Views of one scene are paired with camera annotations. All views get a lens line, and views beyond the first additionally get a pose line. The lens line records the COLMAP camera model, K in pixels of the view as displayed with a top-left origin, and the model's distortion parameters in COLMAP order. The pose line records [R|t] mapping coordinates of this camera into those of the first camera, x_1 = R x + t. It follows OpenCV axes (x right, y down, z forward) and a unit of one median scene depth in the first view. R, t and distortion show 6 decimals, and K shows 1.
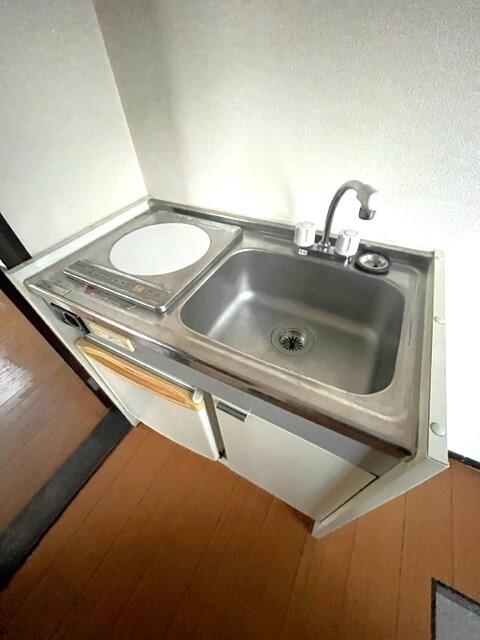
lens RADIAL K [[258.8, 0, 240.0], [0, 258.8, 320.0], [0, 0, 1]] dist [-0.000561, -0.000071]
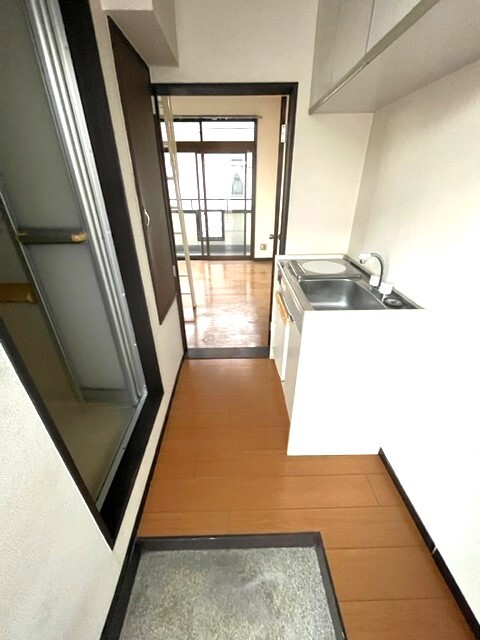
lens RADIAL K [[258.8, 0, 240.0], [0, 258.8, 320.0], [0, 0, 1]] dist [-0.000561, -0.000071]
pose [[0.478055, 0.454887, -0.751360, 1.346641], [-0.642859, 0.764108, 0.053584, 0.449168], [0.598495, 0.457402, 0.657714, -0.765104]]
